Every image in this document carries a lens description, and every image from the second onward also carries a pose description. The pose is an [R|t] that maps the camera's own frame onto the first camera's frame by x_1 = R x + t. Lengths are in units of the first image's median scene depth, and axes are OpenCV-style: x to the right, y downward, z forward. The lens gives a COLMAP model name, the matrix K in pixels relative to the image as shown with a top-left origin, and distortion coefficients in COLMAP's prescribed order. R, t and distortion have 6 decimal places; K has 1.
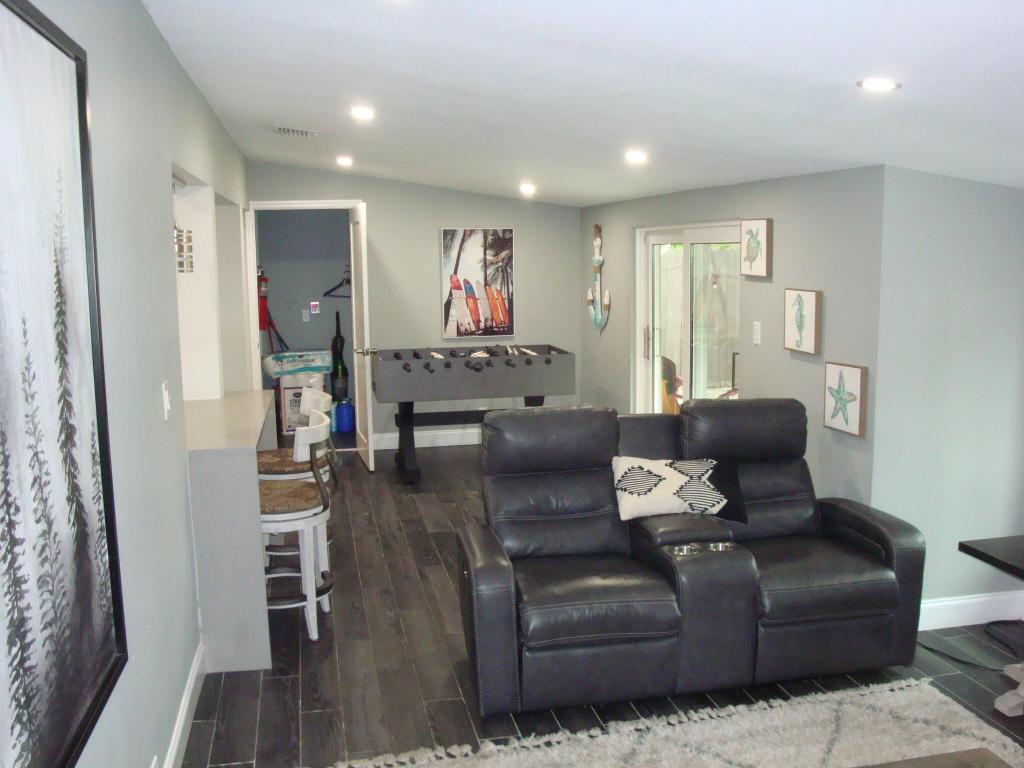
lens RADIAL K [[930.3, 0, 512.0], [0, 930.3, 384.0], [0, 0, 1]] dist [-0.141654, 0.003040]
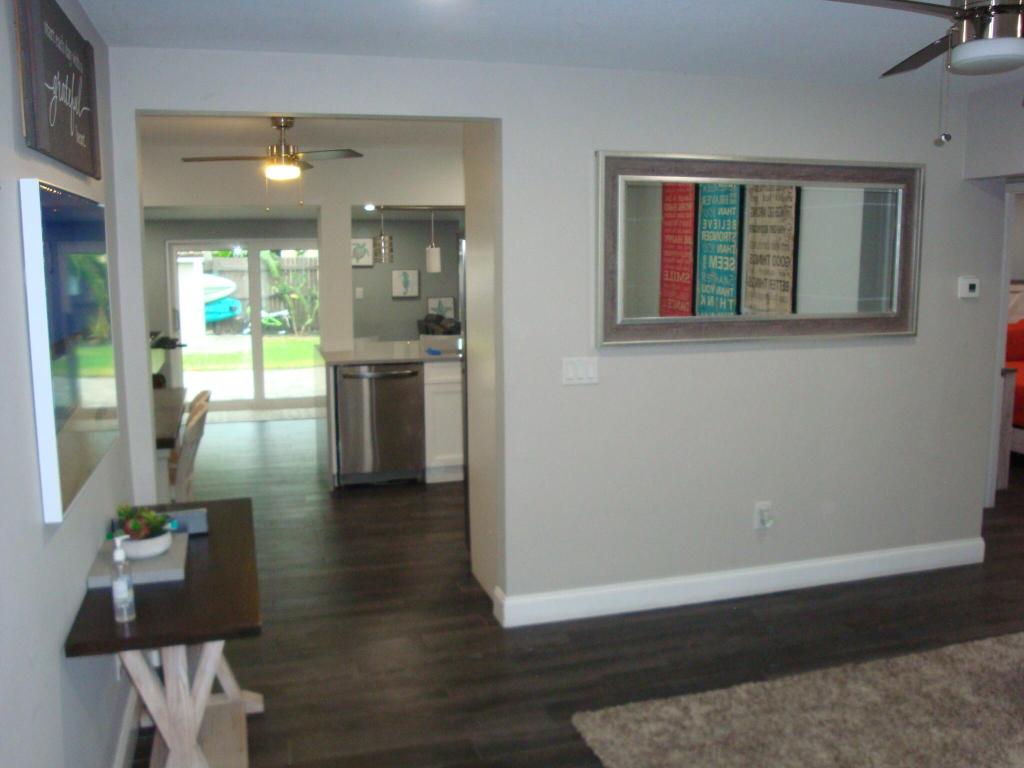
lens RADIAL K [[930.3, 0, 512.0], [0, 930.3, 384.0], [0, 0, 1]] dist [-0.141654, 0.003040]
pose [[-0.077883, -0.133484, 0.987986, -1.943292], [0.145137, 0.978920, 0.143701, -0.111106], [-0.986341, 0.154585, -0.056868, 0.863835]]
